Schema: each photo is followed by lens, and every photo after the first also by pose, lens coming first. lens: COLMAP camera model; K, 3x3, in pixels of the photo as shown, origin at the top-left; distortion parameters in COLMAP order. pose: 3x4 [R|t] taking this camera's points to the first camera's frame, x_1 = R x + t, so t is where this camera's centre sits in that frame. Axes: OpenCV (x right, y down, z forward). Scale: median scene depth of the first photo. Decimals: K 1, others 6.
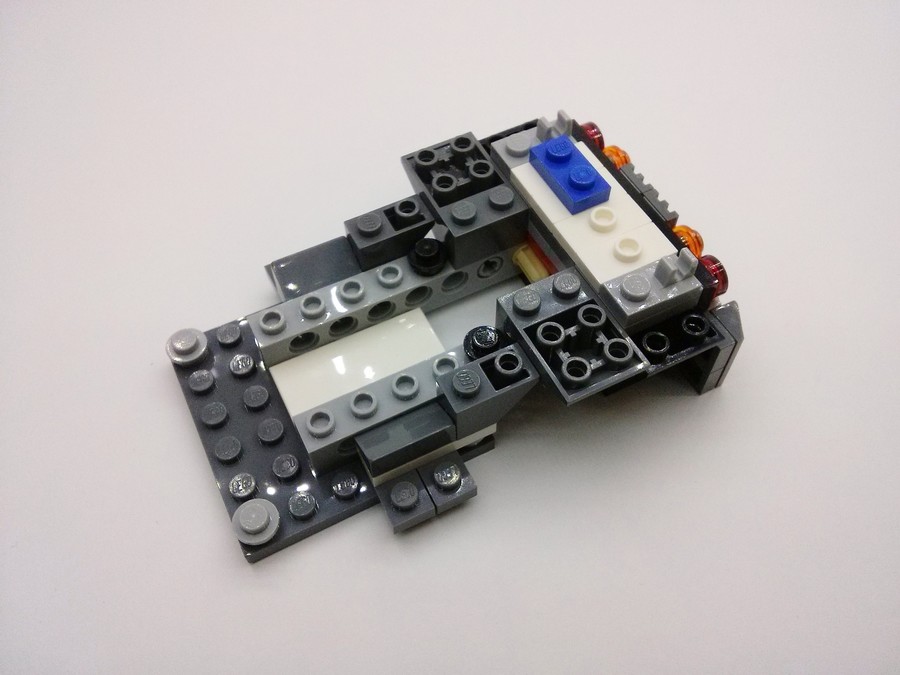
lens RADIAL K [[830.7, 0, 440.8], [0, 830.7, 328.6], [0, 0, 1]] dist [0.001948, 0.000000]
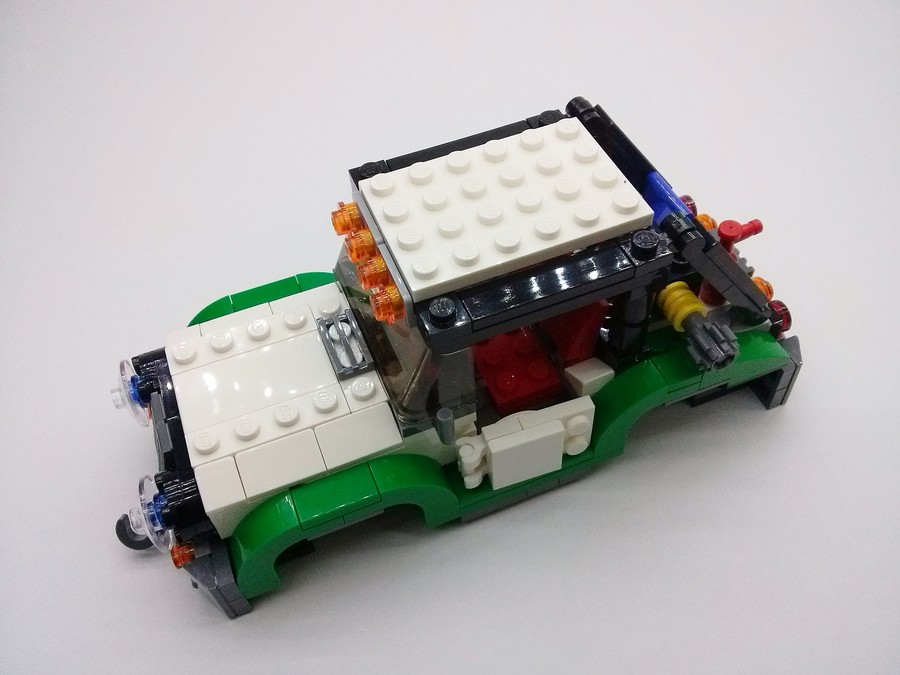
lens RADIAL K [[830.7, 0, 442.4], [0, 830.7, 342.7], [0, 0, 1]] dist [0.001948, 0.000000]
pose [[0.994940, 0.047301, -0.088637, -0.079090], [-0.051970, 0.997339, -0.051126, 0.070891], [0.085983, 0.055474, 0.994751, -0.329906]]
